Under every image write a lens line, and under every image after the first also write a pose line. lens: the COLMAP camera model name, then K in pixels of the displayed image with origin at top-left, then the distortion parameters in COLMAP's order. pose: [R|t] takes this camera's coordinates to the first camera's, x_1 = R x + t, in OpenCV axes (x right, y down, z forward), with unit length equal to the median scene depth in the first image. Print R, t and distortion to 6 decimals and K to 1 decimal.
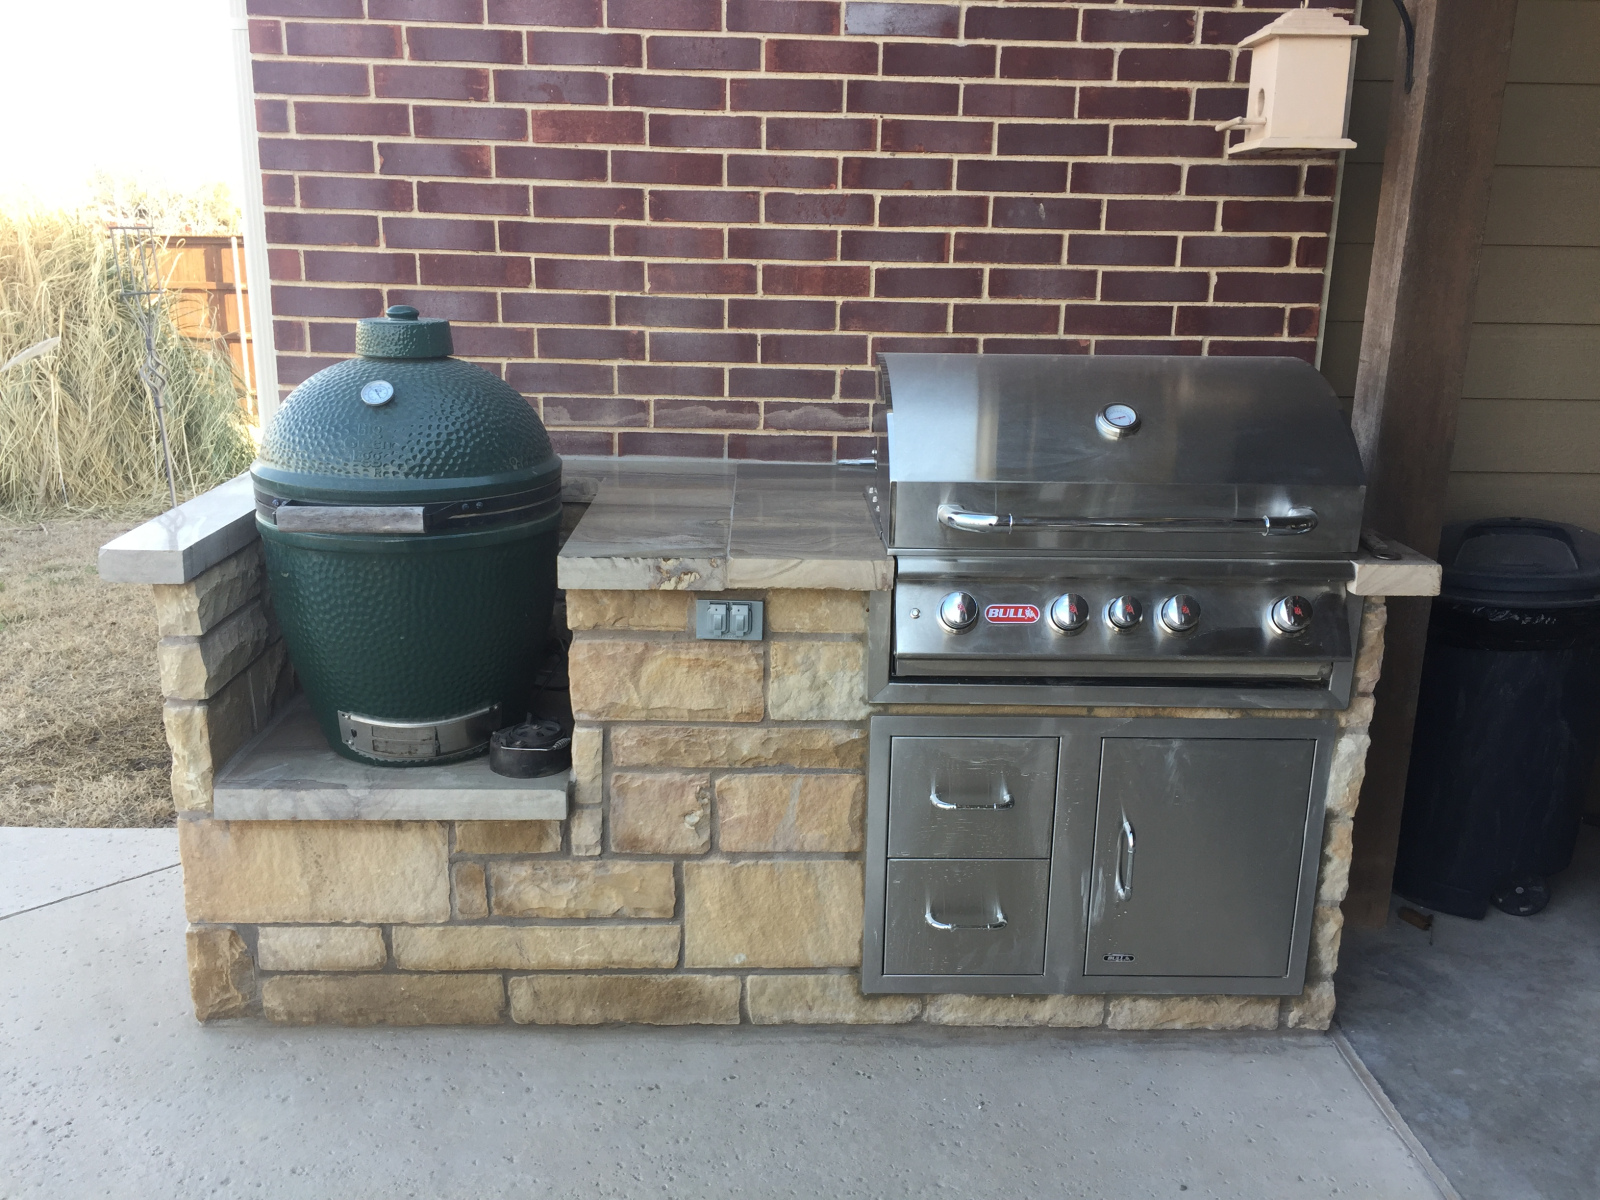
lens RADIAL K [[1344.8, 0, 808.1], [0, 1344.8, 599.2], [0, 0, 1]] dist [0.059042, -0.059615]
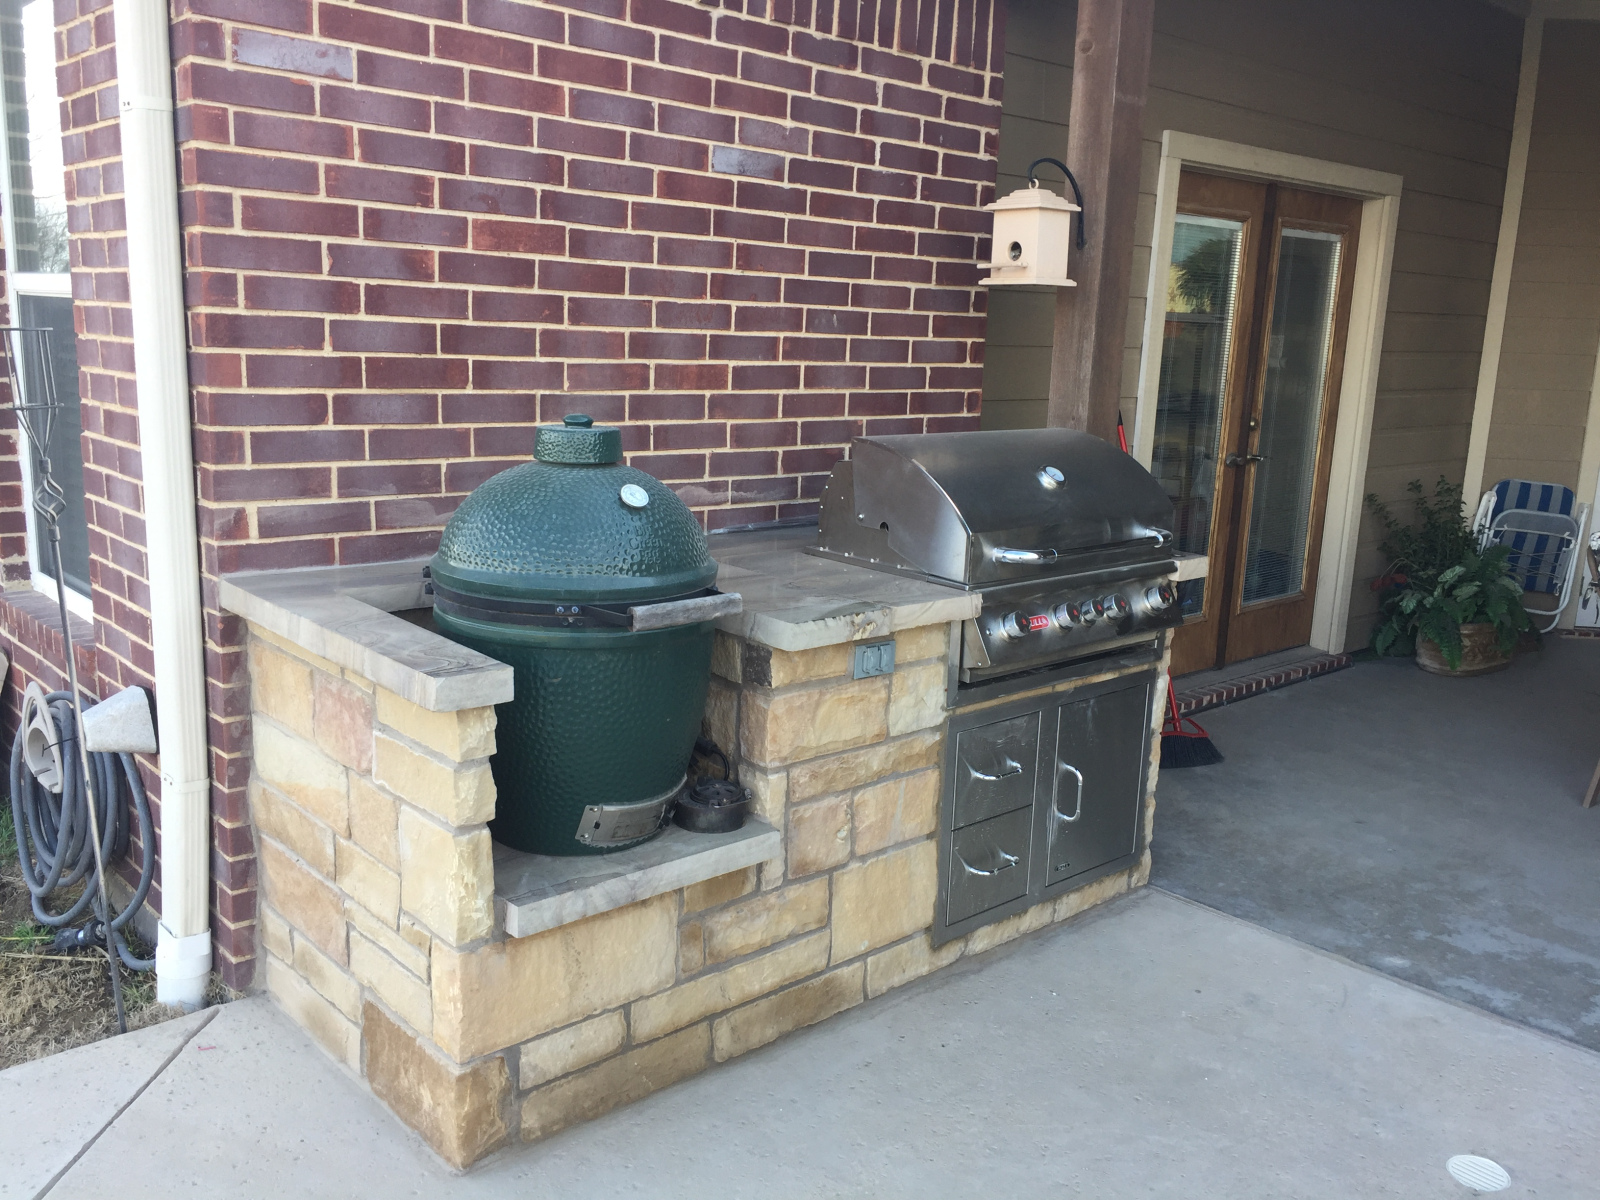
lens RADIAL K [[1344.8, 0, 801.9], [0, 1344.8, 601.6], [0, 0, 1]] dist [0.059042, -0.059615]
pose [[0.763400, -0.121606, 0.634376, -0.712187], [0.148749, 0.988819, 0.010548, -0.048157], [-0.628566, 0.086310, 0.772953, 0.075789]]
